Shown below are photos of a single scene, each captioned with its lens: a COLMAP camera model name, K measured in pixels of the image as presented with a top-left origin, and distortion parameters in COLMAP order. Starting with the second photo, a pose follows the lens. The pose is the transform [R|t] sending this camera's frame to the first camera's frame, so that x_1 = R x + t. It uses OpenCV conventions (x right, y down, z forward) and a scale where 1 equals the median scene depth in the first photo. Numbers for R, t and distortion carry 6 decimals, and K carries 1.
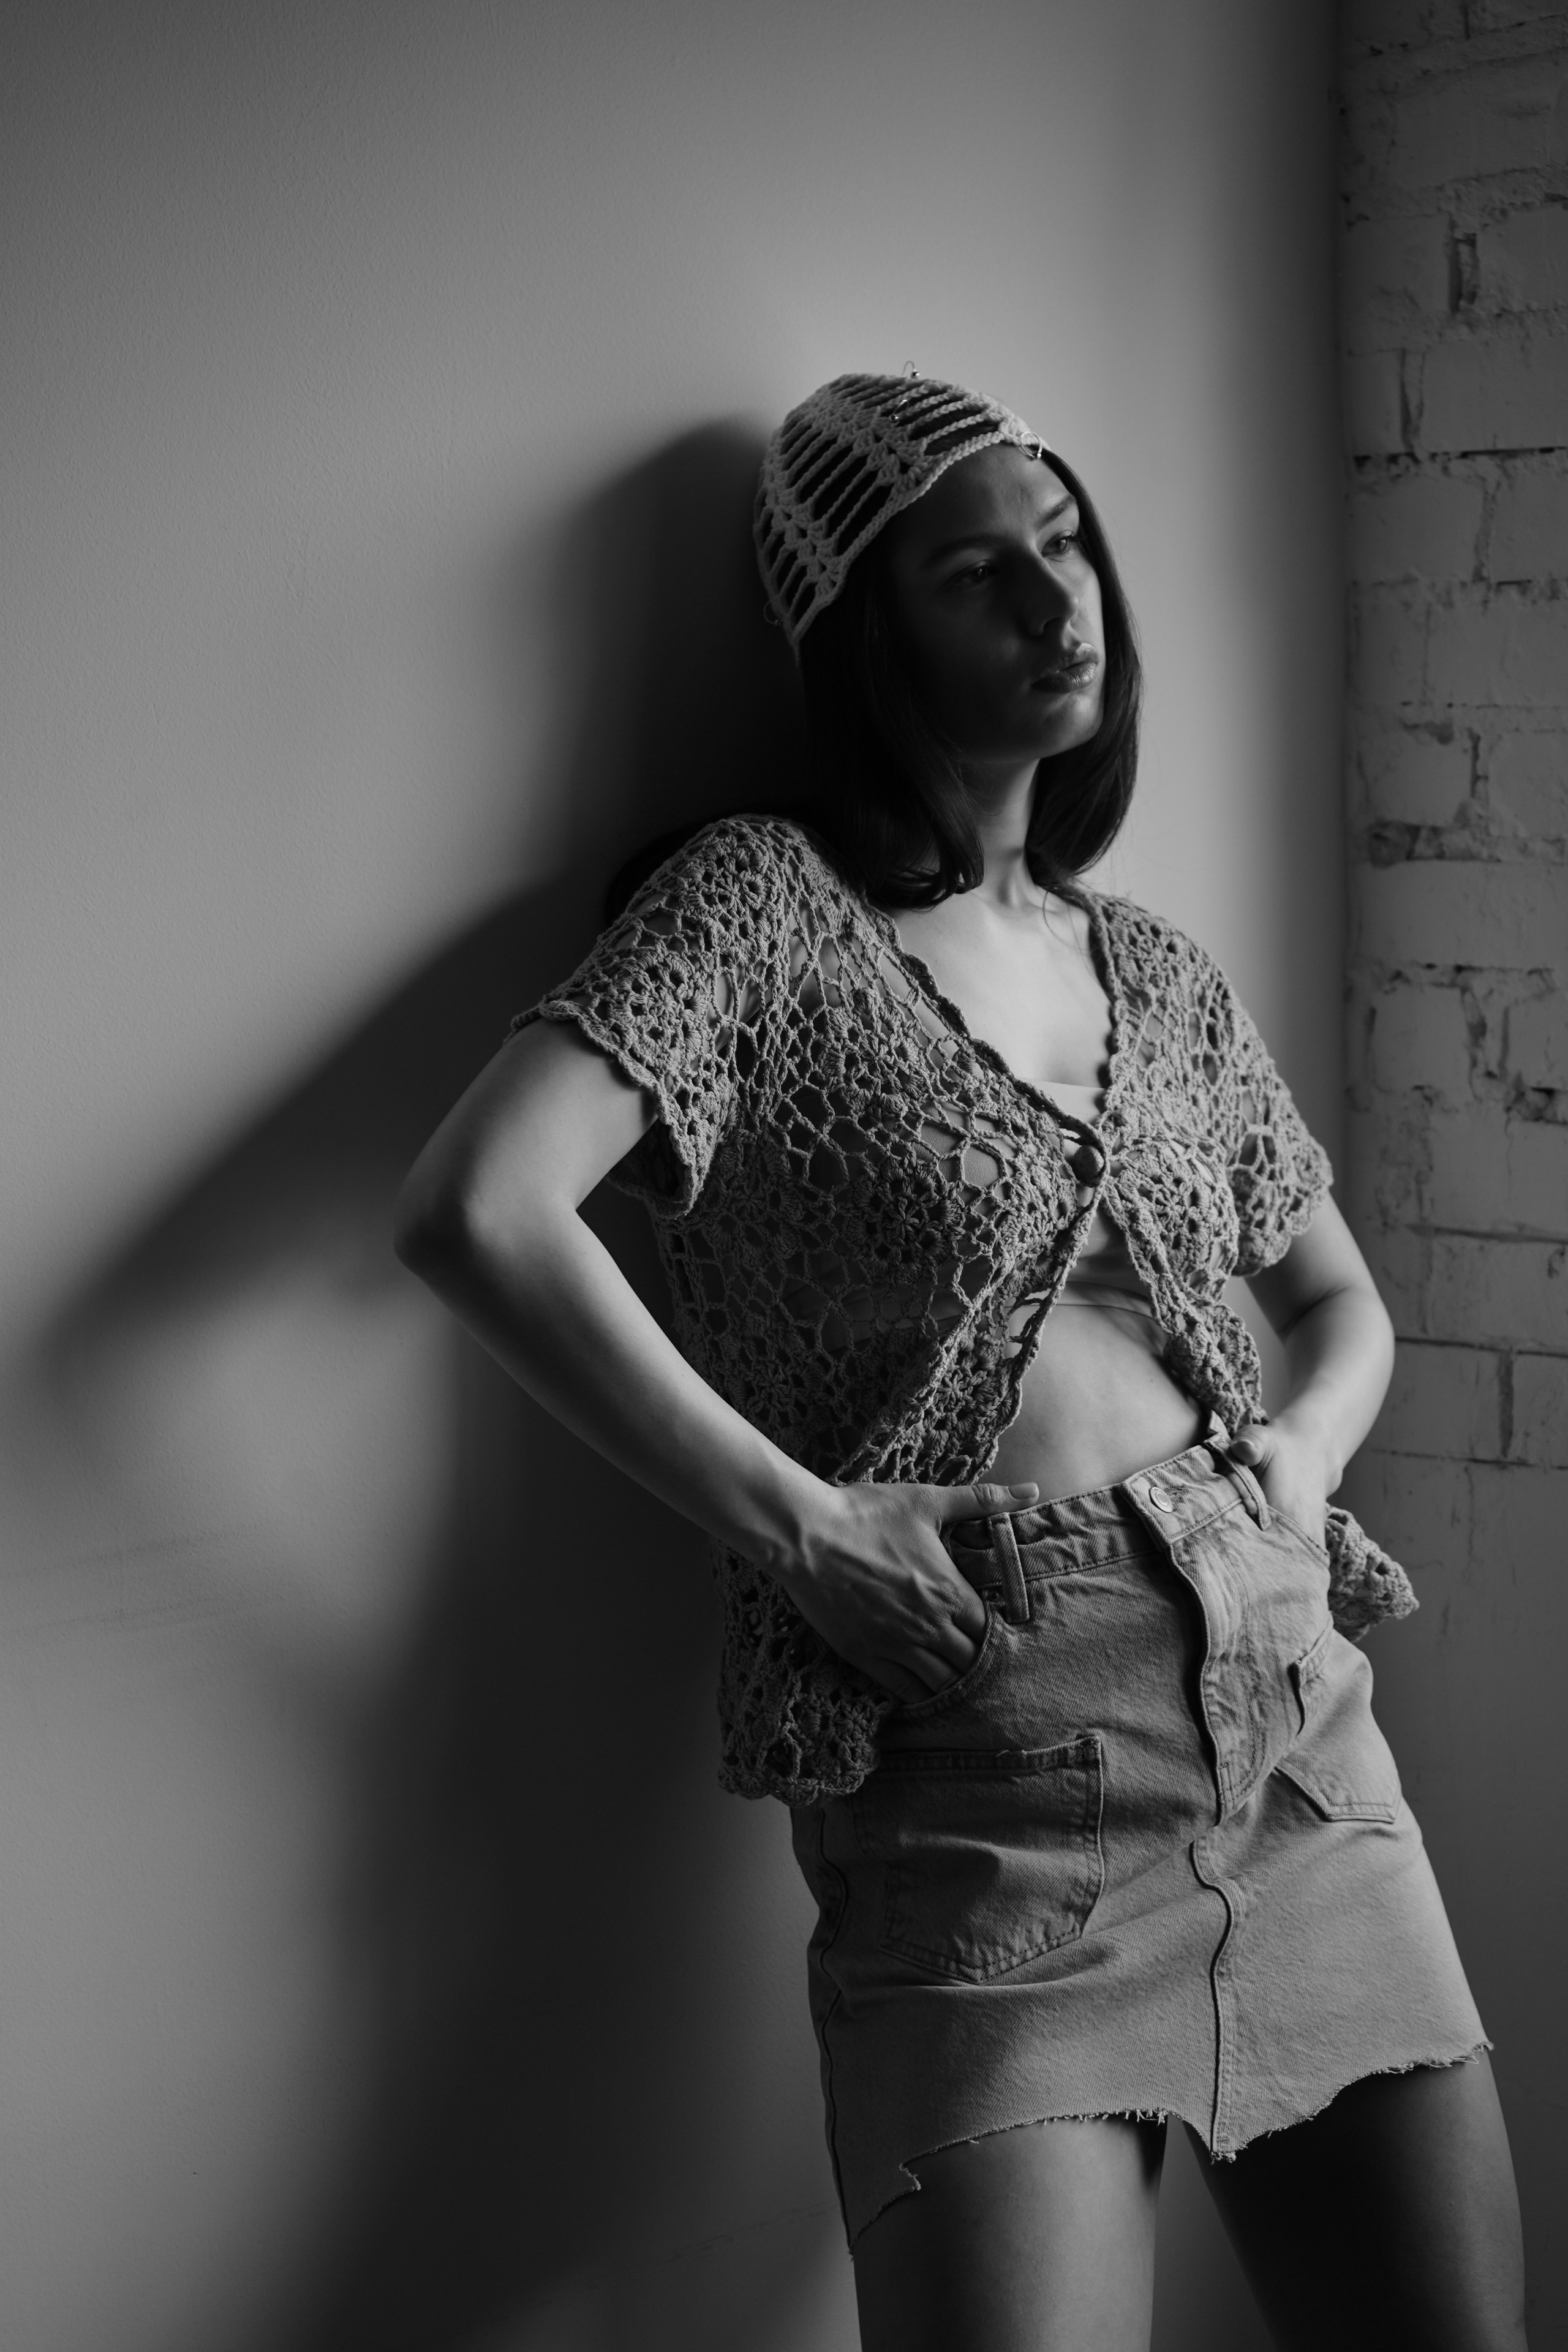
lens RADIAL K [[3532.0, 0, 785.1], [0, 3532.0, 1121.5], [0, 0, 1]] dist [0.012942, 0.000000]
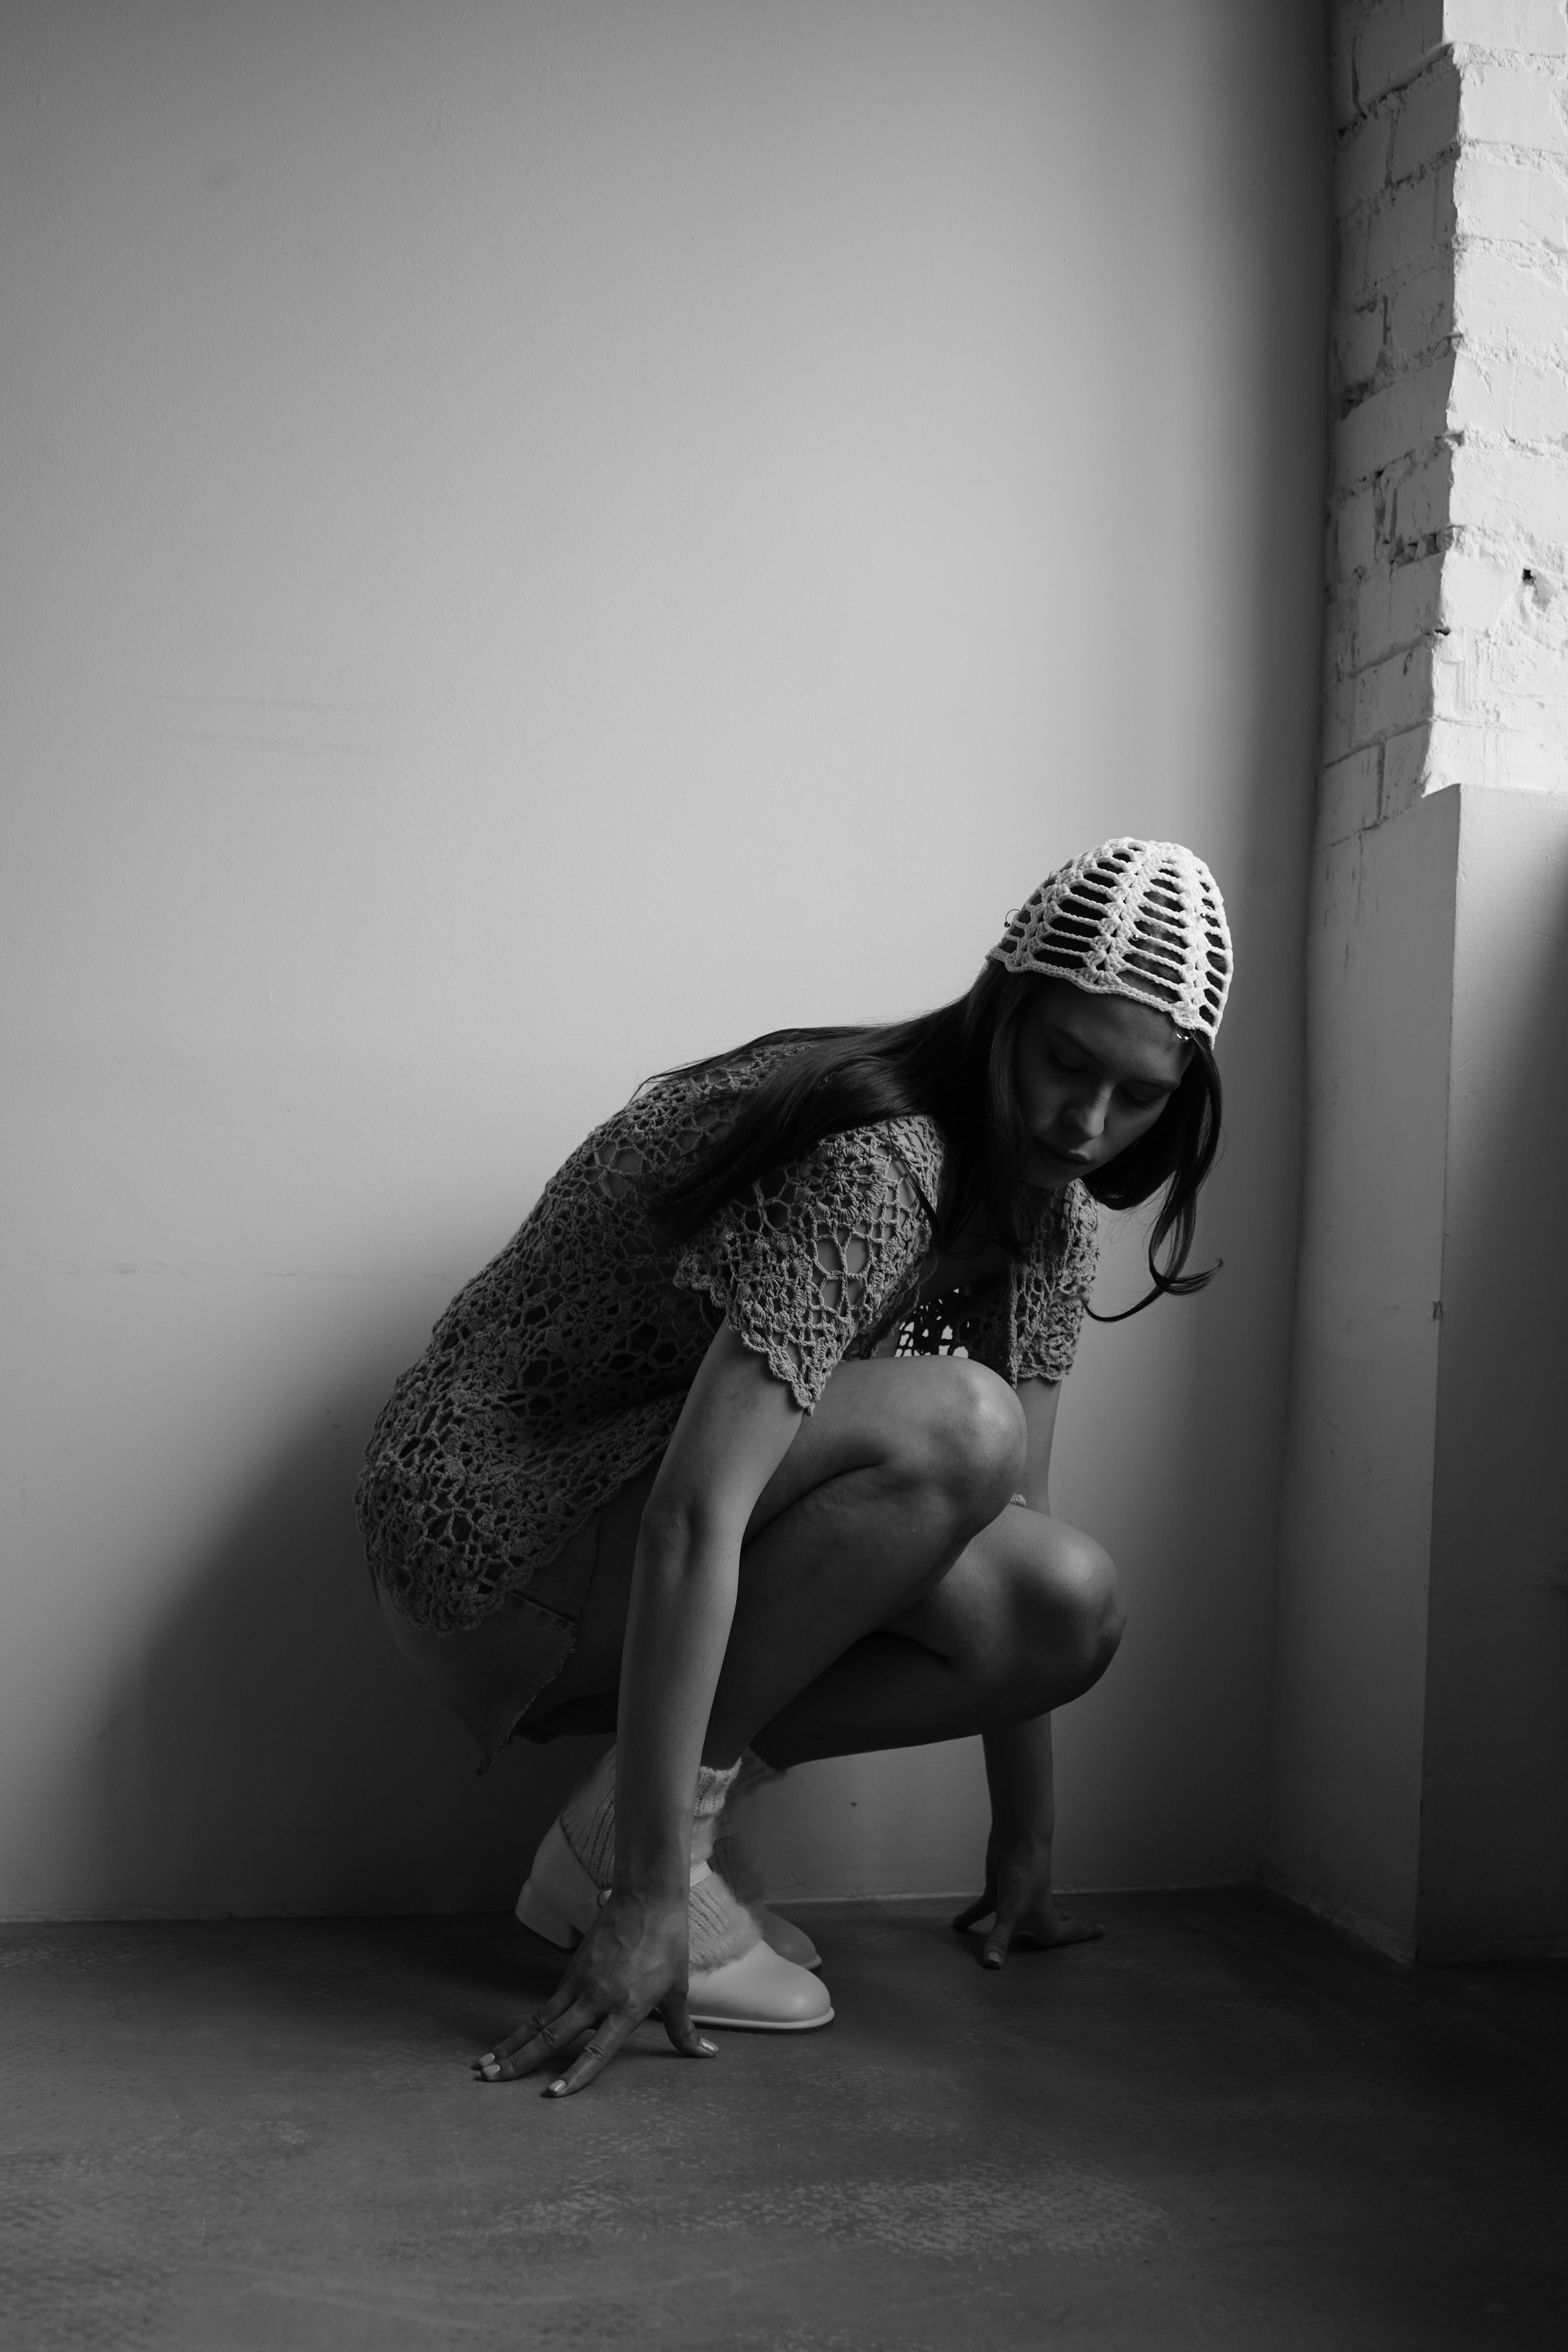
lens RADIAL K [[2971.1, 0, 767.5], [0, 2971.1, 1160.0], [0, 0, 1]] dist [0.025715, 0.000000]
pose [[0.902152, 0.033538, -0.430113, 0.485507], [-0.091440, 0.989187, -0.114660, 0.373980], [0.421617, 0.142770, 0.895464, -0.085683]]
